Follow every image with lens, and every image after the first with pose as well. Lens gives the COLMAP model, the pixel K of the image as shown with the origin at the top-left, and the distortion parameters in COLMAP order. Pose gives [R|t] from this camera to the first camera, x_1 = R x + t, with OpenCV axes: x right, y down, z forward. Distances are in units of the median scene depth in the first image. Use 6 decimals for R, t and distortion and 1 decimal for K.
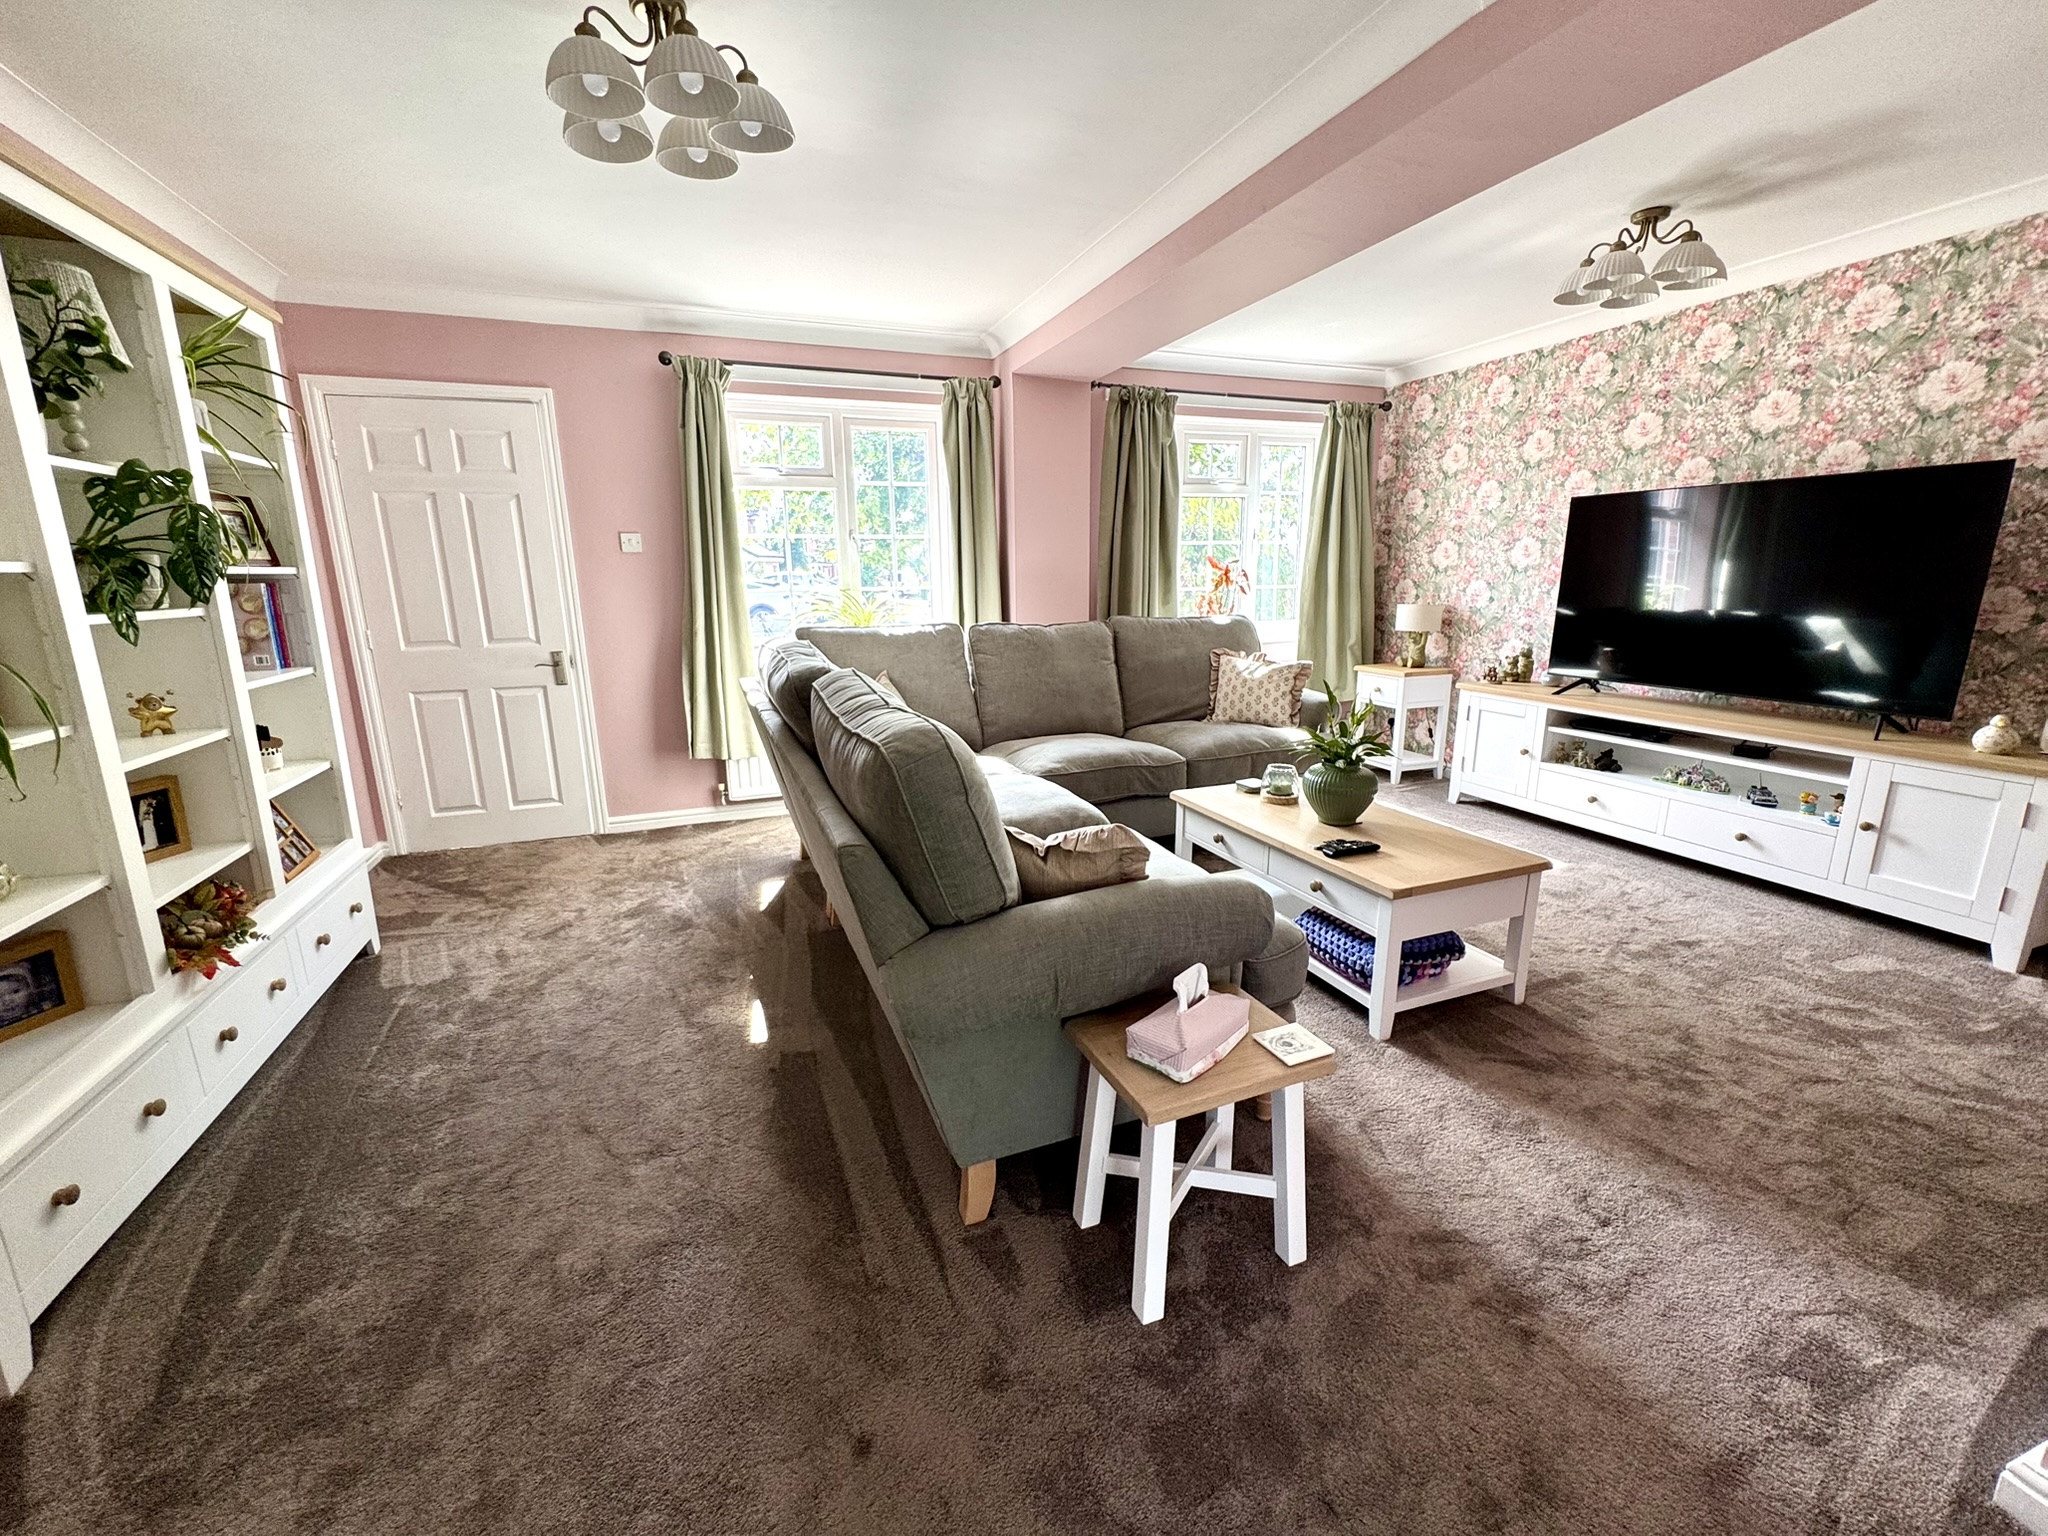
lens RADIAL K [[859.3, 0, 1027.1], [0, 859.3, 772.2], [0, 0, 1]] dist [-0.011835, 0.003714]
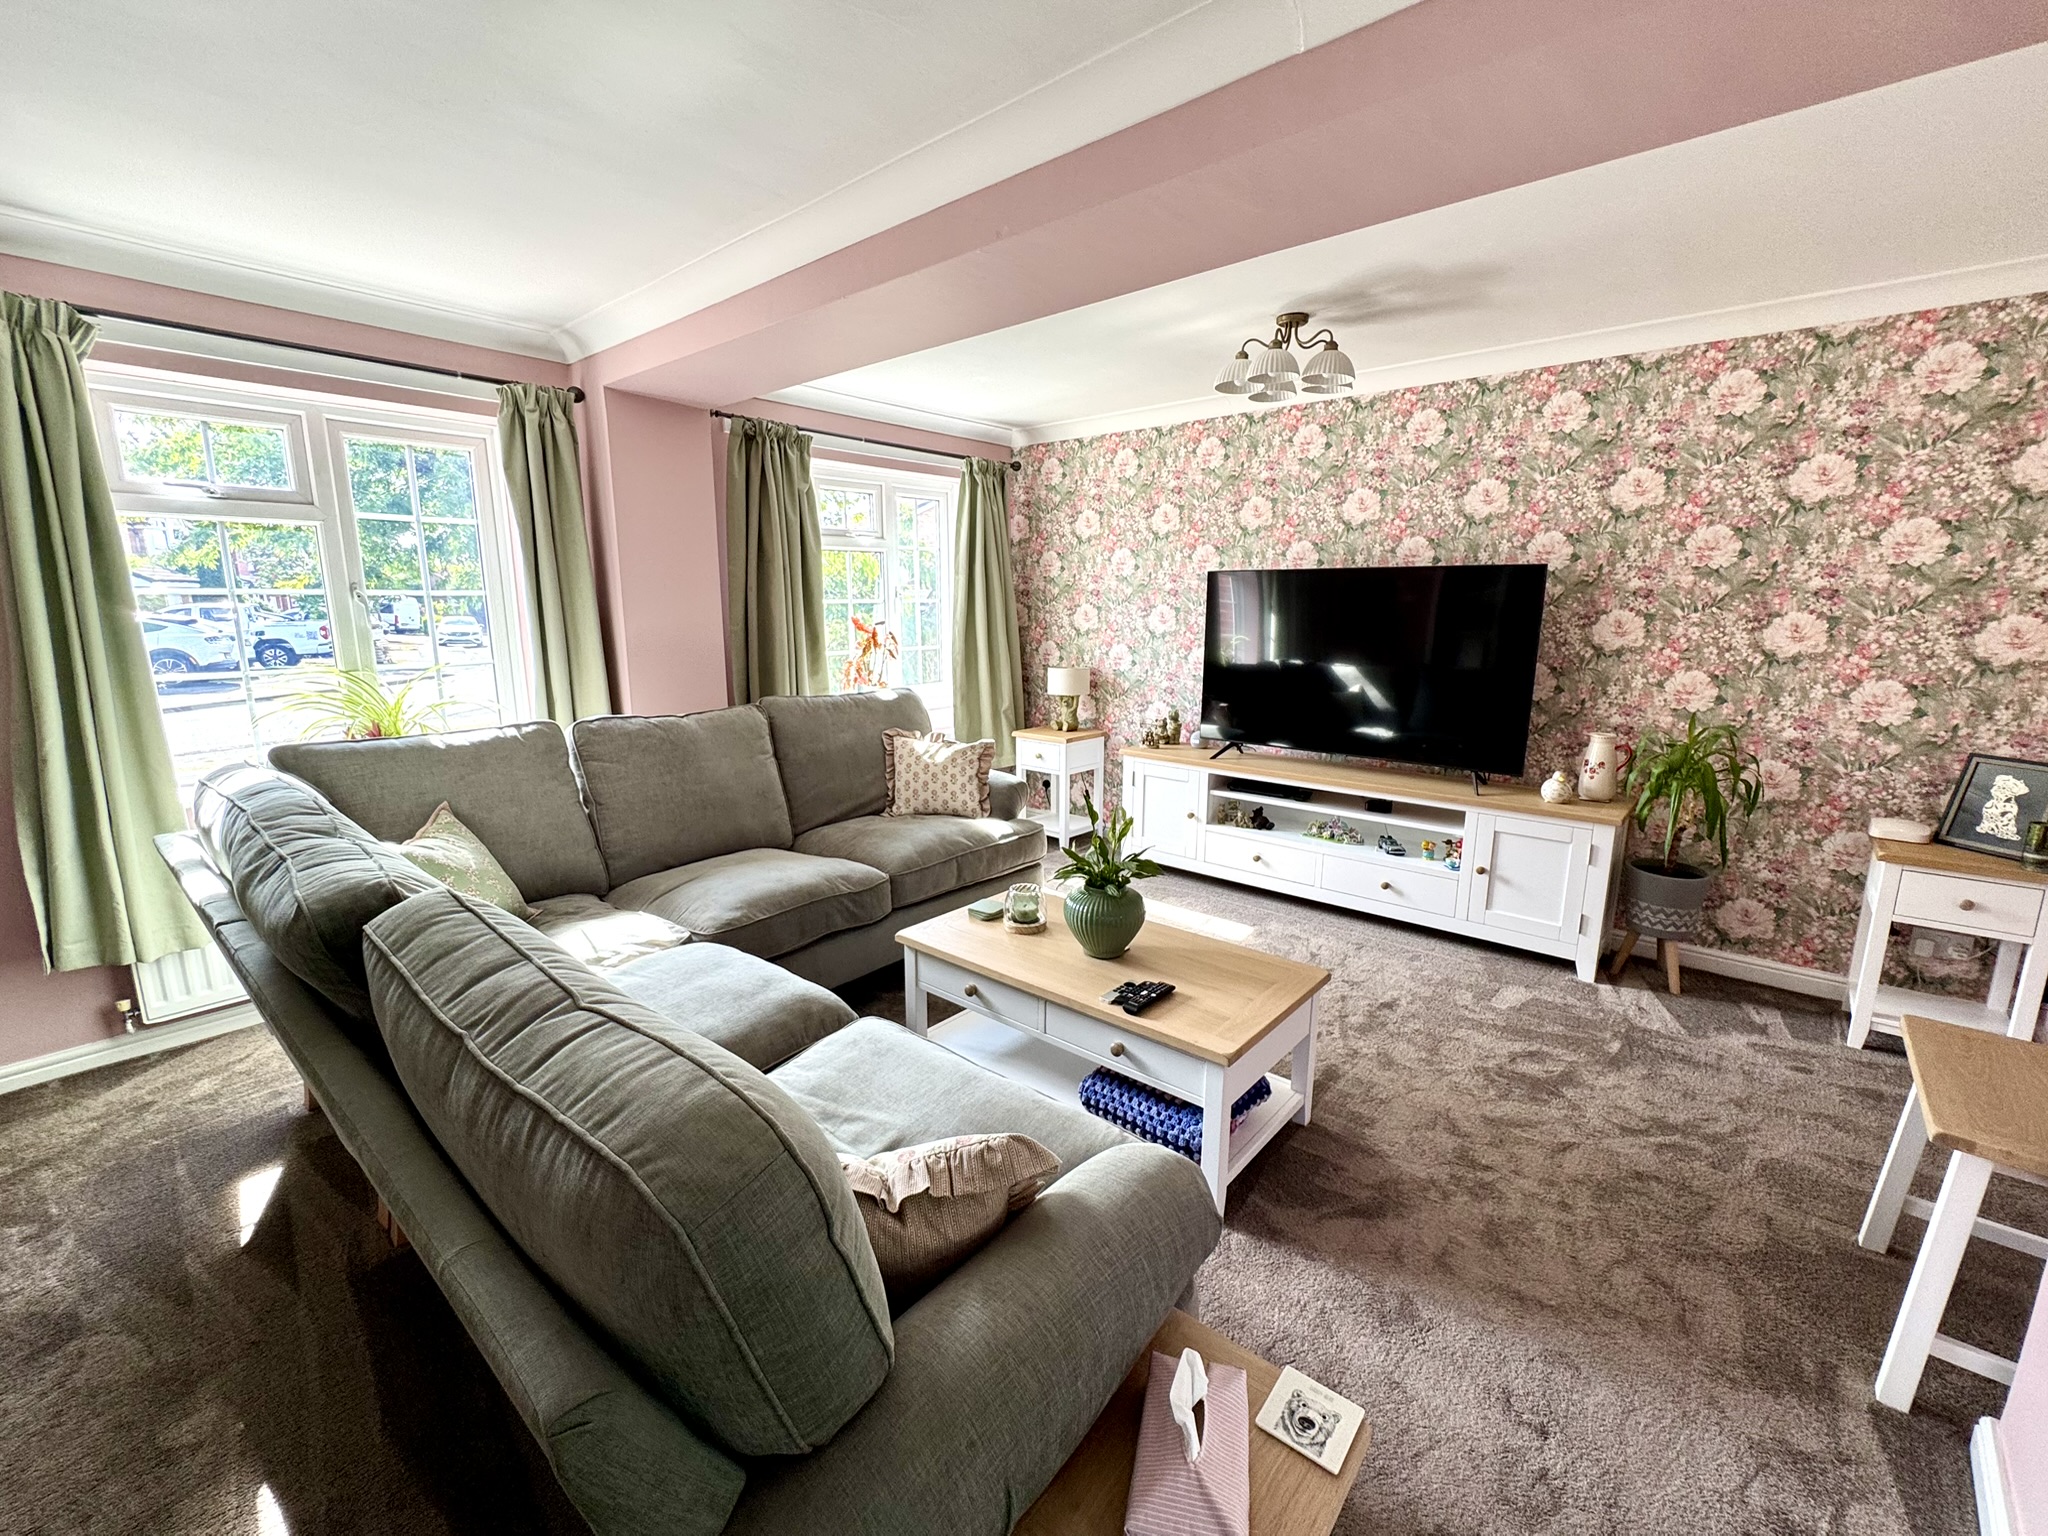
lens RADIAL K [[872.6, 0, 1041.0], [0, 872.6, 772.4], [0, 0, 1]] dist [-0.003659, 0.000167]
pose [[0.881898, -0.075702, 0.465322, -0.061132], [0.093989, 0.995442, -0.016186, -0.076103], [-0.461975, 0.058010, 0.884994, 0.157050]]
